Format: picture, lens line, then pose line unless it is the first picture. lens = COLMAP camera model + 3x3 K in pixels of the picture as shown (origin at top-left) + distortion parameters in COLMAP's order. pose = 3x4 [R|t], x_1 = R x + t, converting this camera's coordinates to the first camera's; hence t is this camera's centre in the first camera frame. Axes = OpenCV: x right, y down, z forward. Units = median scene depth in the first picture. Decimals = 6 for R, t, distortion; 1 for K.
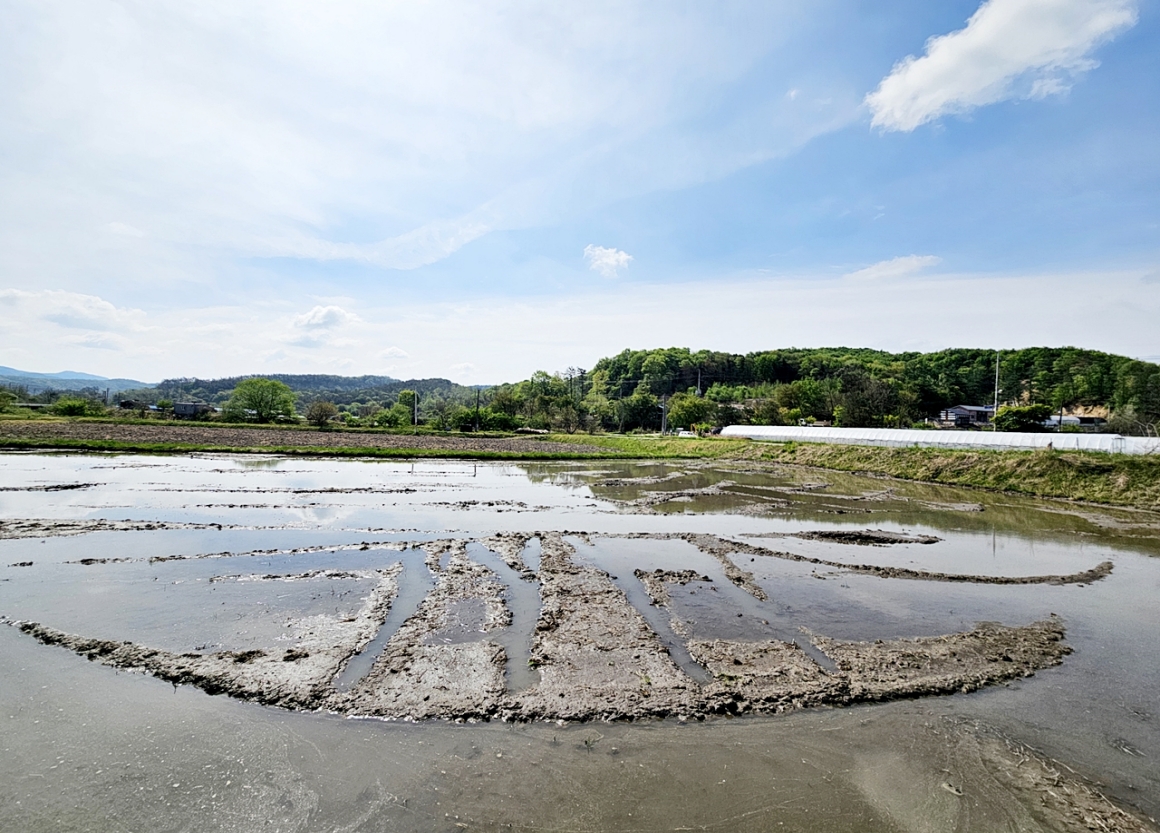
lens RADIAL K [[472.0, 0, 579.8], [0, 472.0, 411.7], [0, 0, 1]] dist [-0.005822, 0.001828]
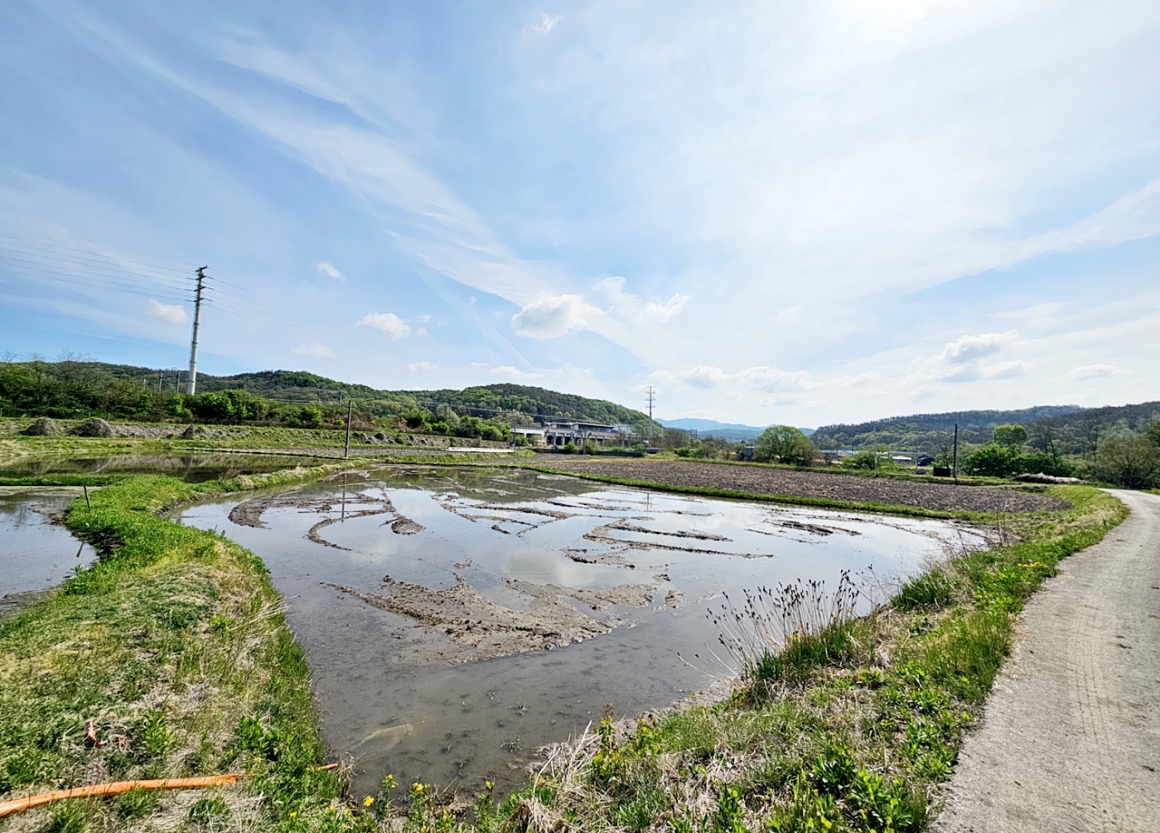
lens RADIAL K [[472.0, 0, 579.5], [0, 472.0, 413.0], [0, 0, 1]] dist [-0.005822, 0.001828]
pose [[0.341983, -0.085659, -0.935794, 0.884638], [0.005311, 0.995997, -0.089229, 0.008093], [0.939691, 0.025545, 0.341069, 0.376570]]
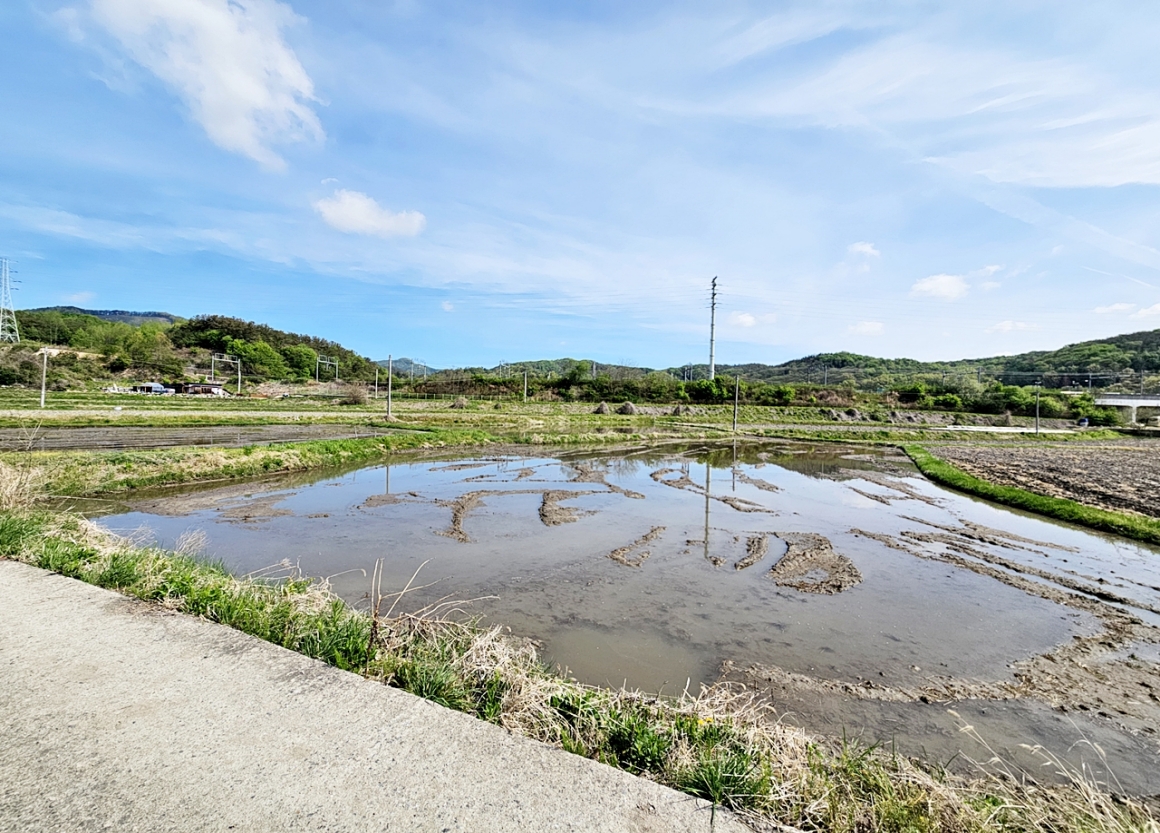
lens RADIAL K [[472.0, 0, 579.5], [0, 472.0, 413.8], [0, 0, 1]] dist [-0.005822, 0.001828]
pose [[-0.660228, -0.042882, -0.749840, 0.683234], [-0.025927, 0.999075, -0.034307, 0.031272], [0.750618, -0.003210, -0.660729, 1.047995]]
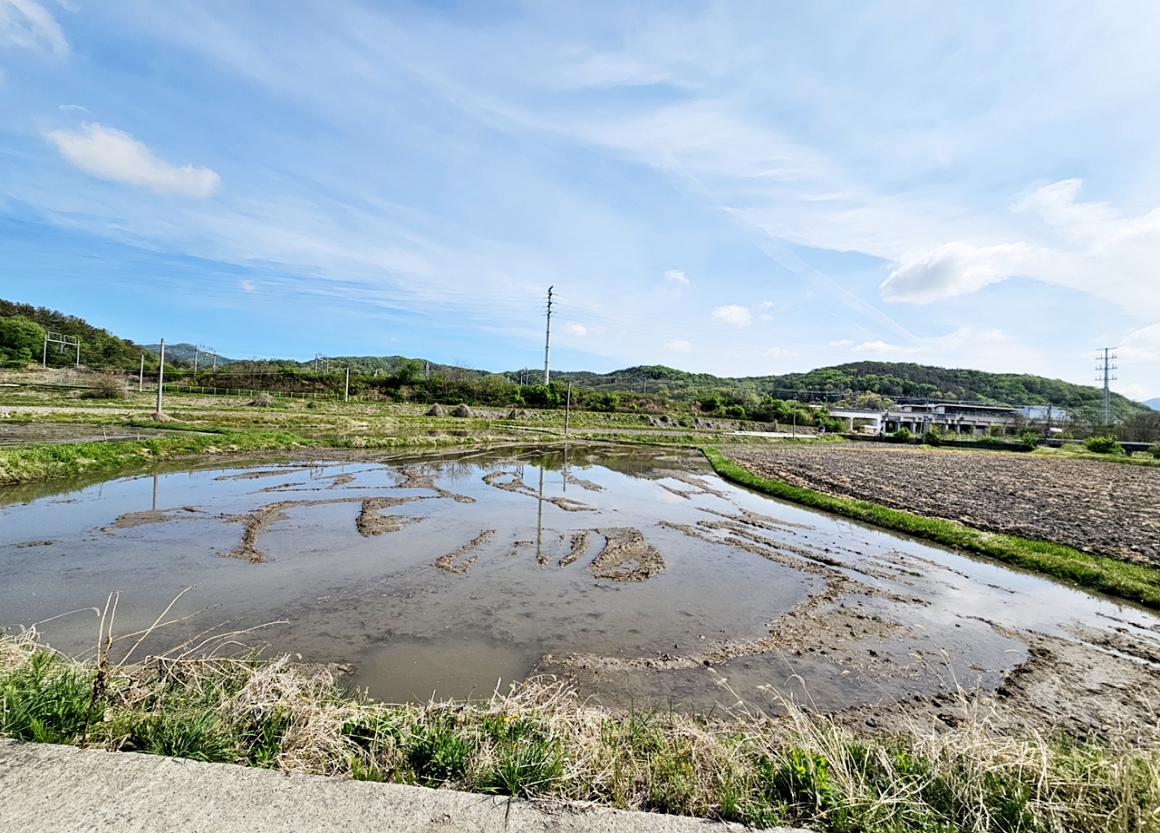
lens RADIAL K [[472.0, 0, 579.4], [0, 472.0, 412.7], [0, 0, 1]] dist [-0.005822, 0.001828]
pose [[-0.367989, -0.060840, -0.927838, 0.681242], [-0.030204, 0.998113, -0.053469, 0.031509], [0.929339, 0.008348, -0.369132, 1.051694]]
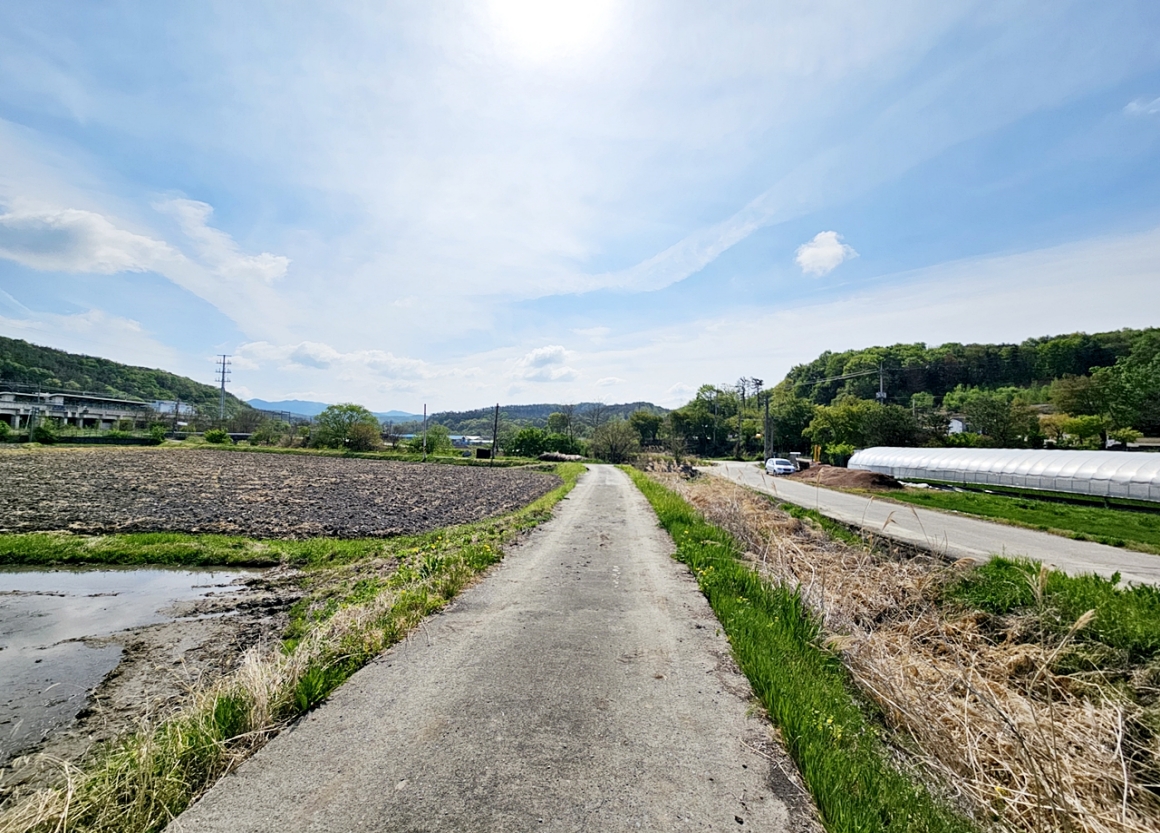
lens RADIAL K [[472.0, 0, 579.7], [0, 472.0, 412.6], [0, 0, 1]] dist [-0.005822, 0.001828]
pose [[0.897459, -0.039287, -0.439345, 0.678871], [0.018515, 0.998503, -0.051467, 0.030535], [0.440709, 0.038055, 0.896843, 1.061981]]
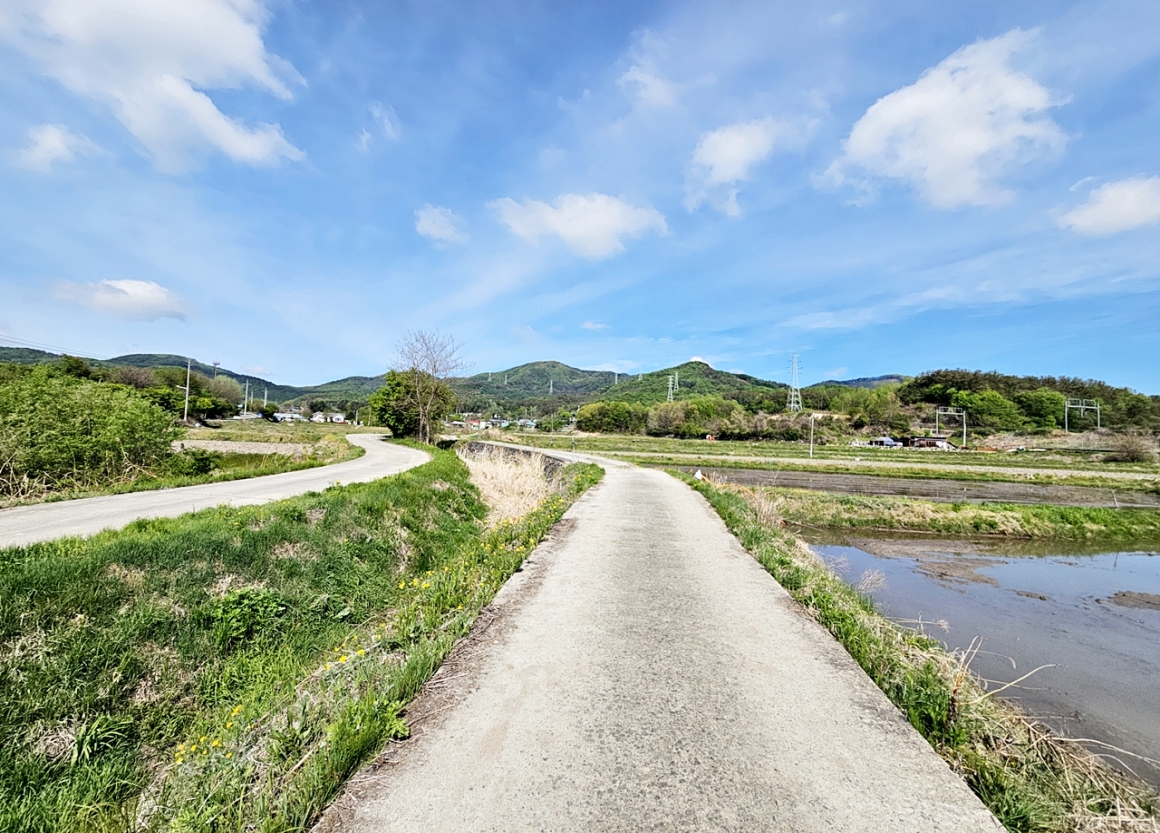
lens RADIAL K [[472.0, 0, 579.9], [0, 472.0, 416.7], [0, 0, 1]] dist [-0.005822, 0.001828]
pose [[-0.890877, -0.044967, 0.452013, 0.662941], [-0.080246, 0.995017, -0.059172, 0.029617], [-0.447100, -0.088987, -0.890047, 1.066960]]
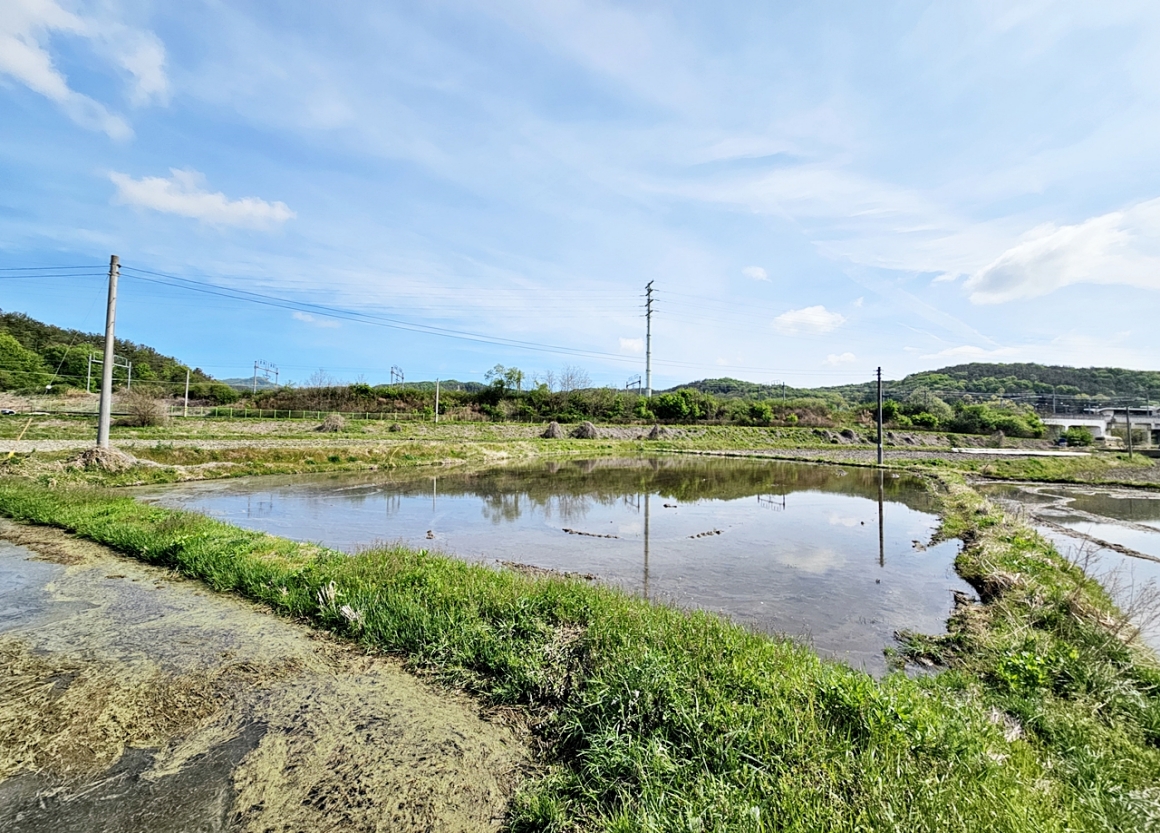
lens RADIAL K [[472.0, 0, 579.8], [0, 472.0, 412.9], [0, 0, 1]] dist [-0.005822, 0.001828]
pose [[-0.459155, -0.085198, -0.884261, -0.007128], [-0.007409, 0.995723, -0.092090, -0.002281], [0.888325, -0.035733, -0.457822, -0.015204]]
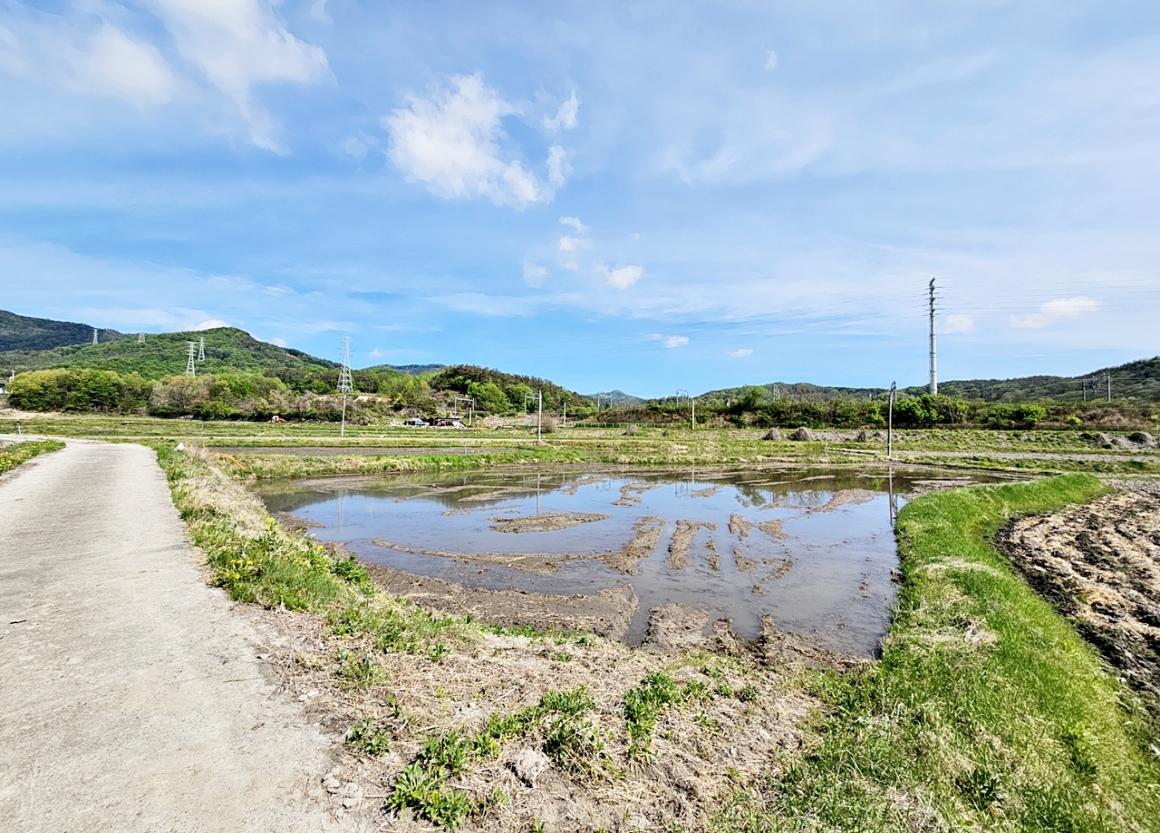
lens RADIAL K [[472.0, 0, 580.1], [0, 472.0, 411.6], [0, 0, 1]] dist [-0.005822, 0.001828]
pose [[-0.914895, -0.068448, -0.397848, 0.503065], [-0.037215, 0.995625, -0.085713, 0.042742], [0.401974, -0.063613, -0.913439, 1.418965]]
